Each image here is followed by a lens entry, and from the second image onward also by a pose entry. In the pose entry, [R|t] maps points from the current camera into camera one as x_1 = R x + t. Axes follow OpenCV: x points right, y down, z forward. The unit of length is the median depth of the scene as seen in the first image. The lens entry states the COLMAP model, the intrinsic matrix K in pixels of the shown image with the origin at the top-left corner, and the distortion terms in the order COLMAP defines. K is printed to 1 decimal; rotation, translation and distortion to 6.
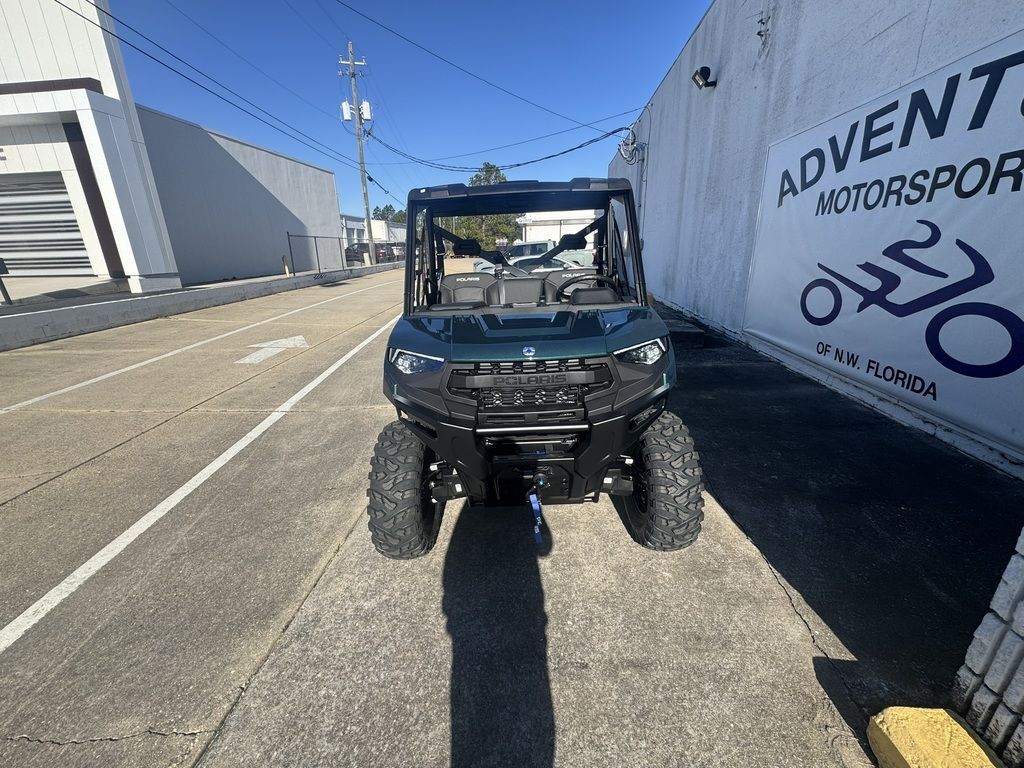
lens RADIAL K [[407.4, 0, 513.6], [0, 407.4, 386.9], [0, 0, 1]] dist [-0.002472, 0.000246]
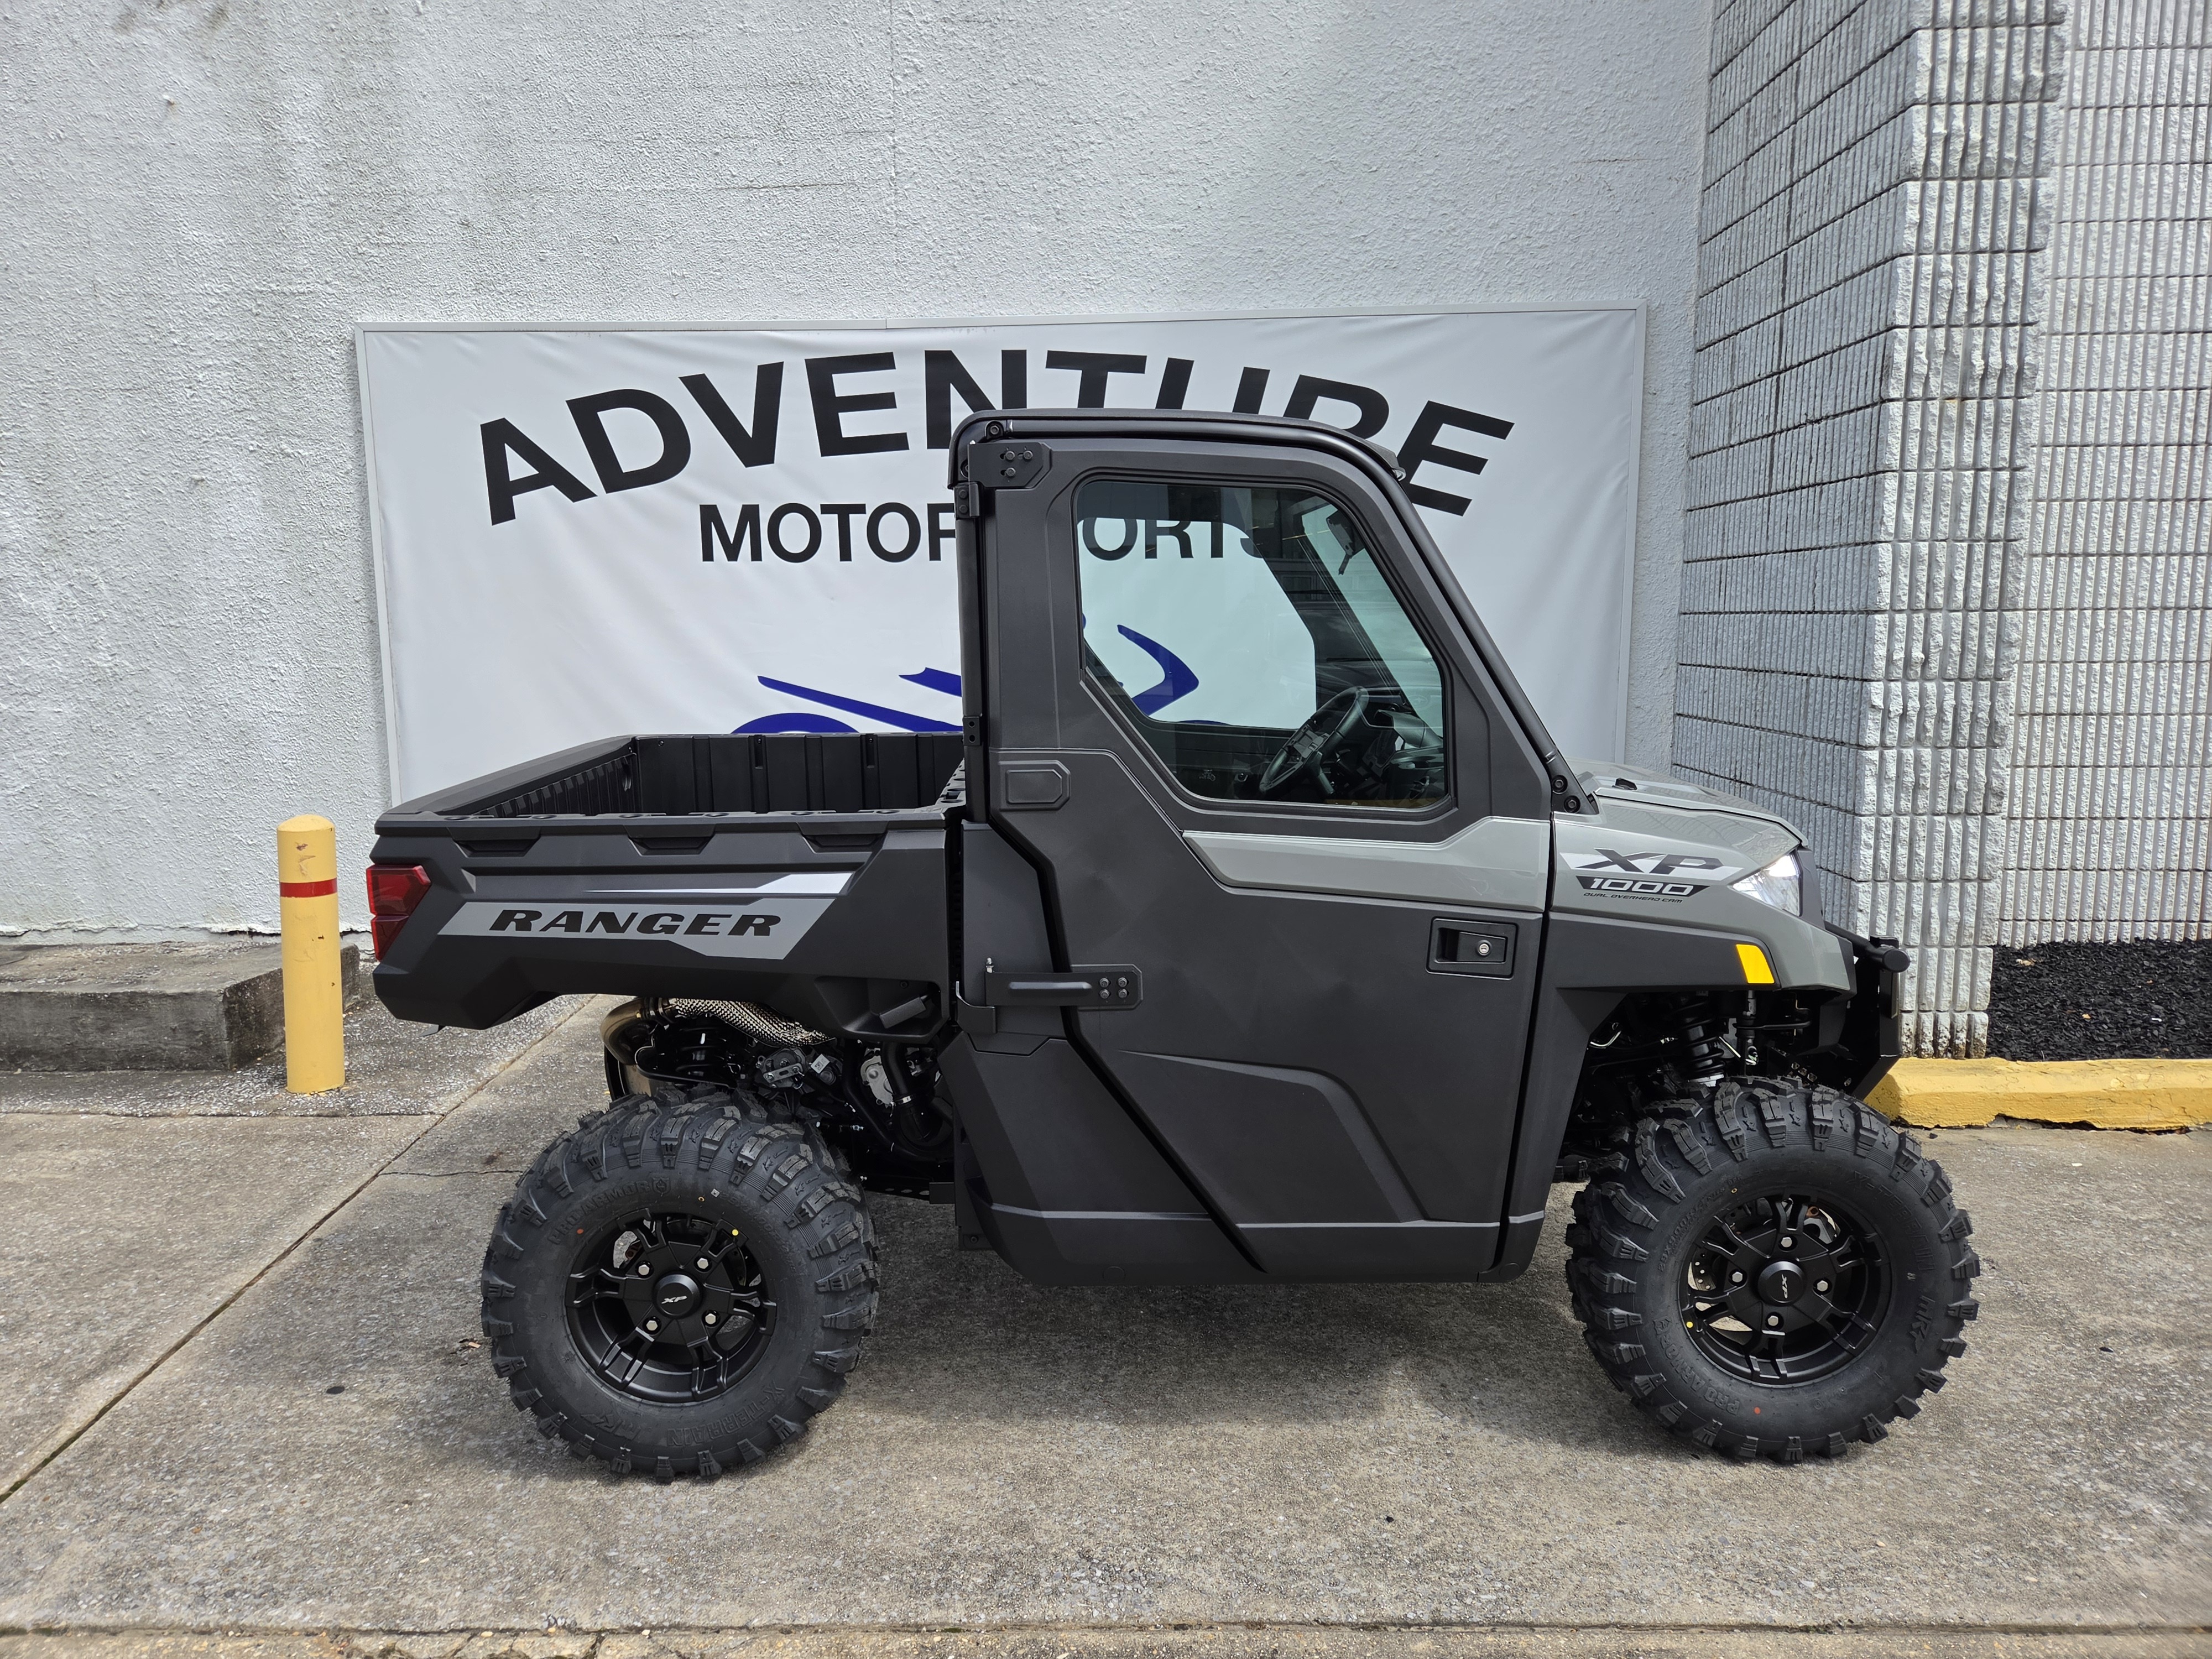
lens RADIAL K [[1459.6, 0, 1106.0], [0, 1459.6, 829.5], [0, 0, 1]] dist [0.078921, -0.060345]
pose [[-0.036575, -0.108148, 0.993462, -0.927229], [0.327934, 0.937778, 0.114159, -0.293019], [-0.943992, 0.329965, 0.001166, 0.976361]]
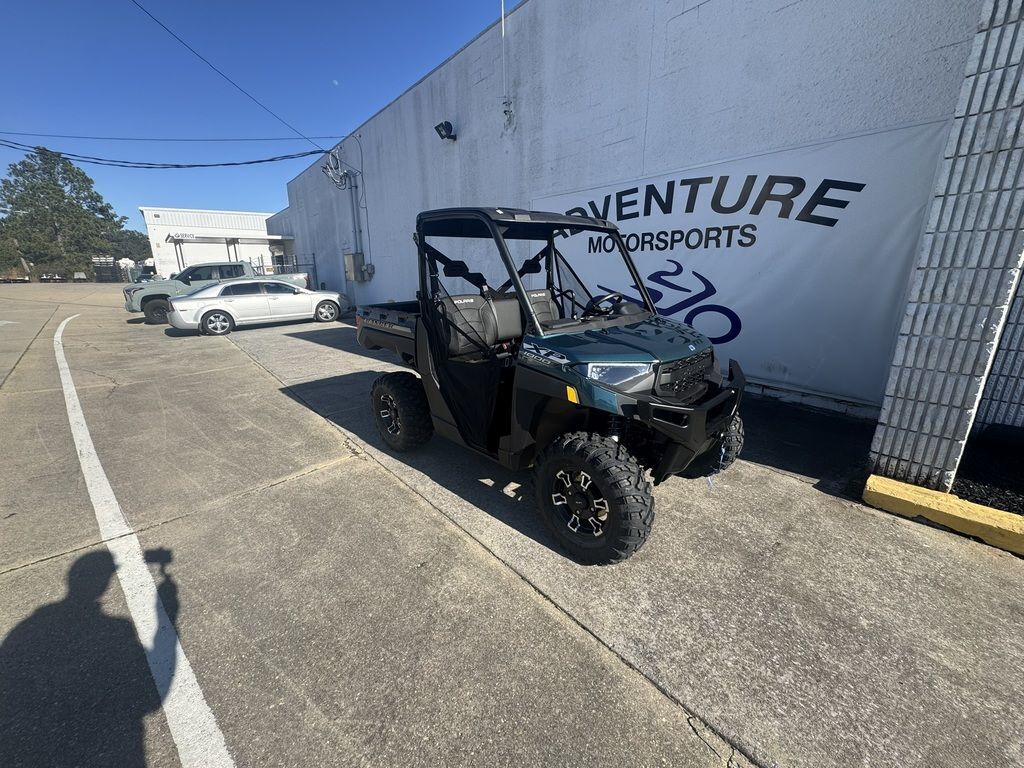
lens RADIAL K [[407.4, 0, 513.6], [0, 407.4, 386.9], [0, 0, 1]] dist [-0.002472, 0.000246]
pose [[0.716441, -0.170629, 0.676460, -0.697145], [0.208794, 0.977628, 0.025461, -0.062049], [-0.665671, 0.123000, 0.736039, 0.224092]]
